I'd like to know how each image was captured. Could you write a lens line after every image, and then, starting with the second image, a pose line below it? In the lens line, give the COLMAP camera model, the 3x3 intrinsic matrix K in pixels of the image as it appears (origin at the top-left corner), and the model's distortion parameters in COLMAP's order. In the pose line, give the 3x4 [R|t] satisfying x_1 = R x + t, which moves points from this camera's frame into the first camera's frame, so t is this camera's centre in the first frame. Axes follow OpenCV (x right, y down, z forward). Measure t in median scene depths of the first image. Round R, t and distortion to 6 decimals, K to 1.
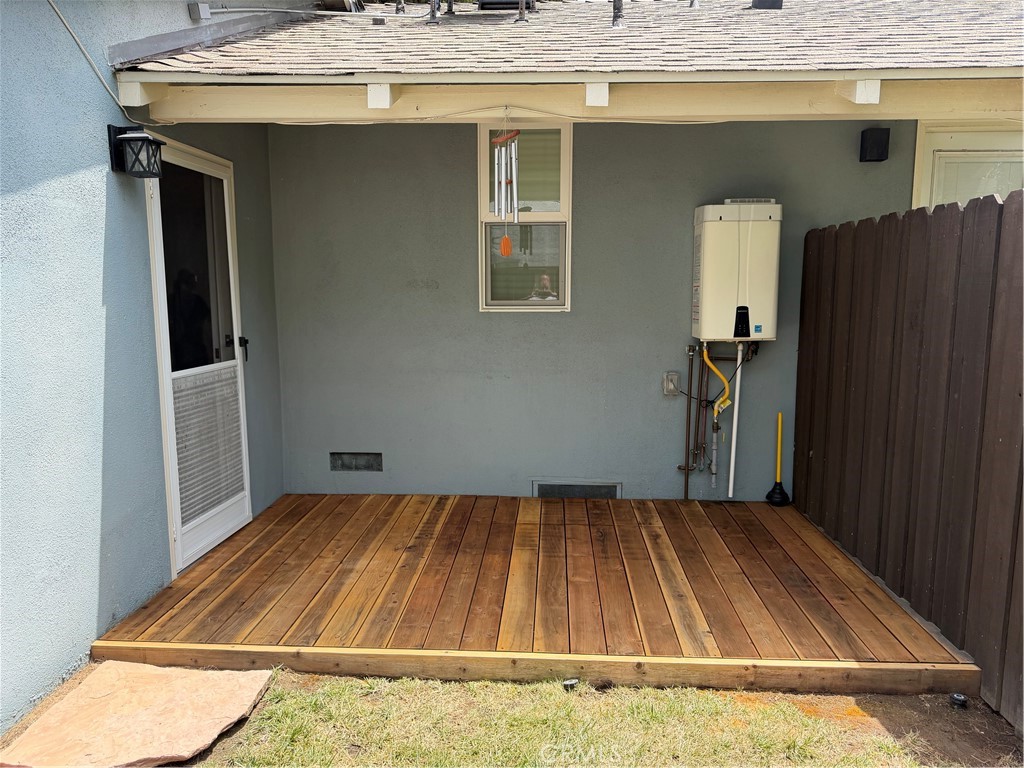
lens RADIAL K [[710.9, 0, 513.8], [0, 710.9, 385.2], [0, 0, 1]] dist [0.006606, -0.001034]
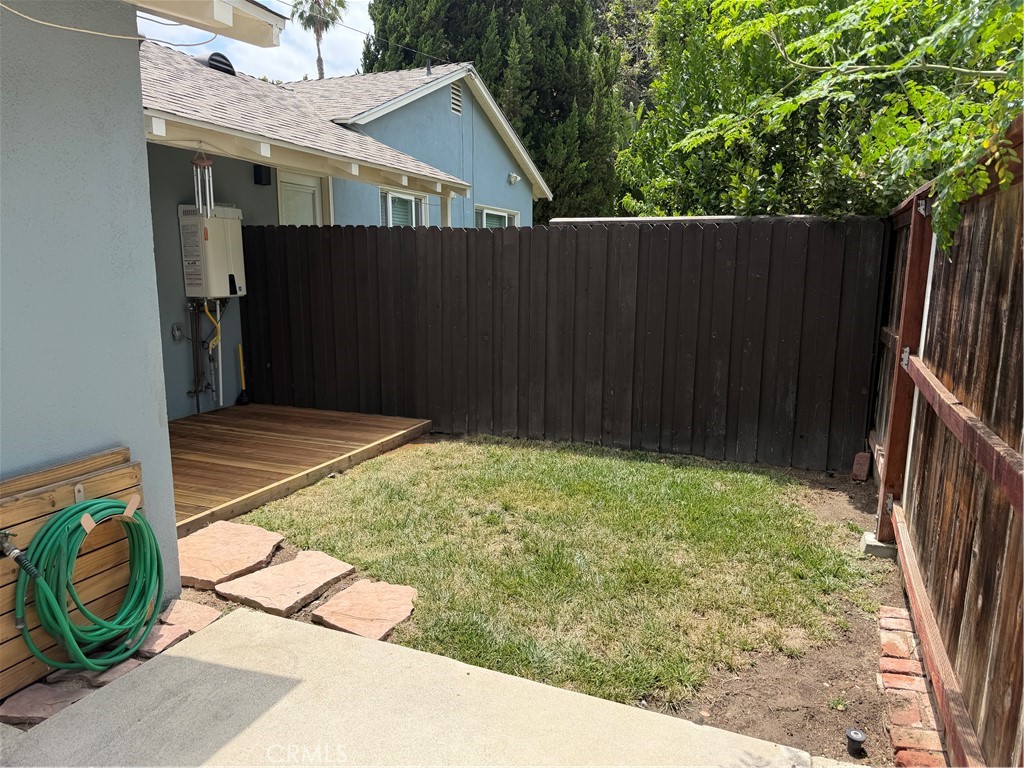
lens RADIAL K [[710.9, 0, 512.1], [0, 710.9, 386.0], [0, 0, 1]] dist [0.006606, -0.001034]
pose [[0.330227, -0.158176, 0.930554, -1.409952], [0.114147, 0.985316, 0.126976, 0.000105], [-0.936974, 0.064289, 0.343433, -0.107950]]
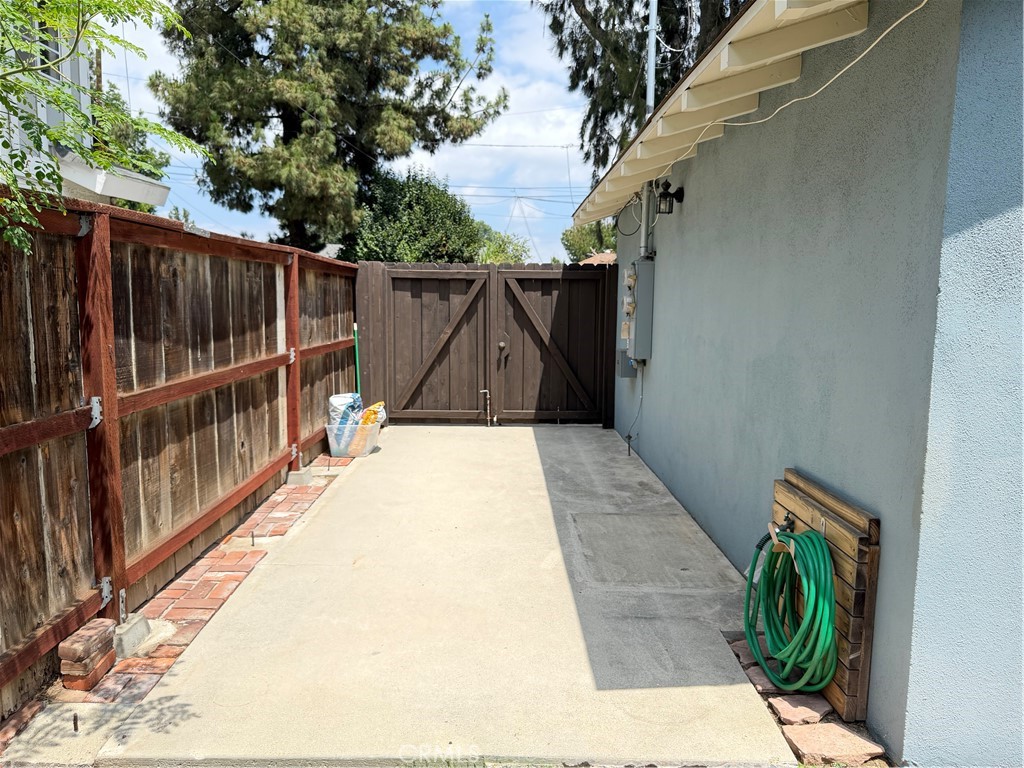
lens RADIAL K [[710.9, 0, 511.4], [0, 710.9, 383.0], [0, 0, 1]] dist [0.006606, -0.001034]
pose [[0.060820, 0.127044, -0.990031, 1.727079], [-0.140416, 0.983092, 0.117527, -0.102953], [0.988223, 0.131868, 0.077630, 0.573675]]
